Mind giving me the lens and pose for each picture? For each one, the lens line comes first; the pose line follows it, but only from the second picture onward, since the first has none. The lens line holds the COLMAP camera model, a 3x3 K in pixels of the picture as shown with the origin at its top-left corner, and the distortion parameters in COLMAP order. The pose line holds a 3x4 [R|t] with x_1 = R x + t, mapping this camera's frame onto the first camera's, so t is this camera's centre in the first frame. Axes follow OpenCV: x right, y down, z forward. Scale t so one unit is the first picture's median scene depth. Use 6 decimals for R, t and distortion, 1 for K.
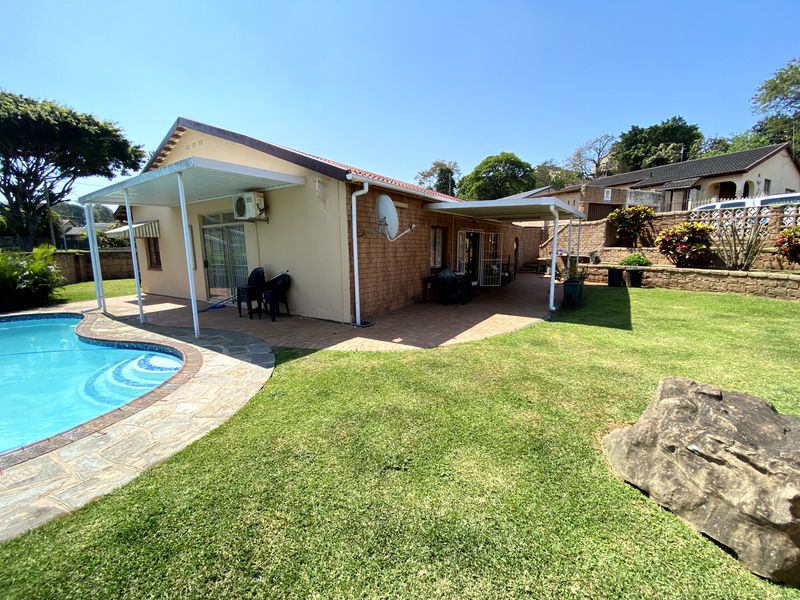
lens RADIAL K [[328.6, 0, 400.2], [0, 328.6, 295.6], [0, 0, 1]] dist [-0.011825, -0.002798]
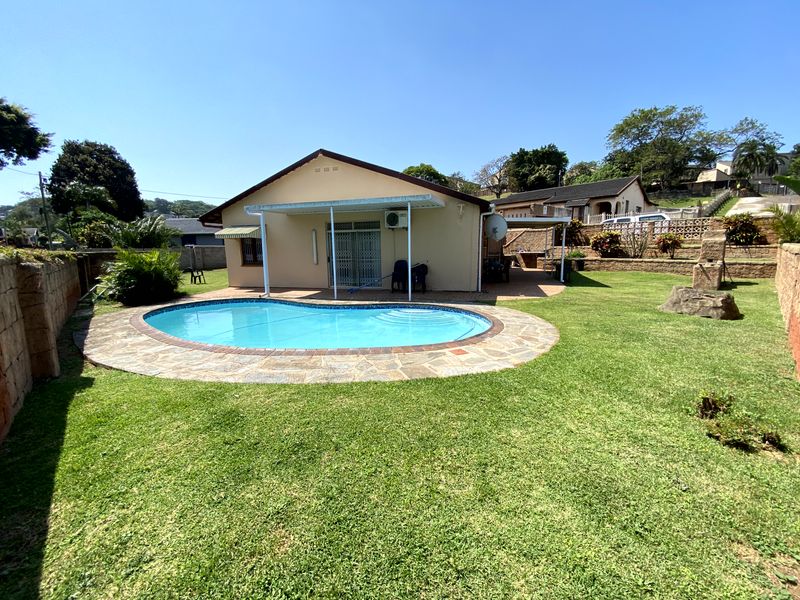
lens RADIAL K [[328.6, 0, 394.3], [0, 328.6, 298.6], [0, 0, 1]] dist [-0.011825, -0.002798]
pose [[0.959523, -0.047957, 0.277519, -0.597194], [0.046960, 0.998844, 0.010242, 0.049769], [-0.277689, 0.003205, 0.960666, -0.280590]]
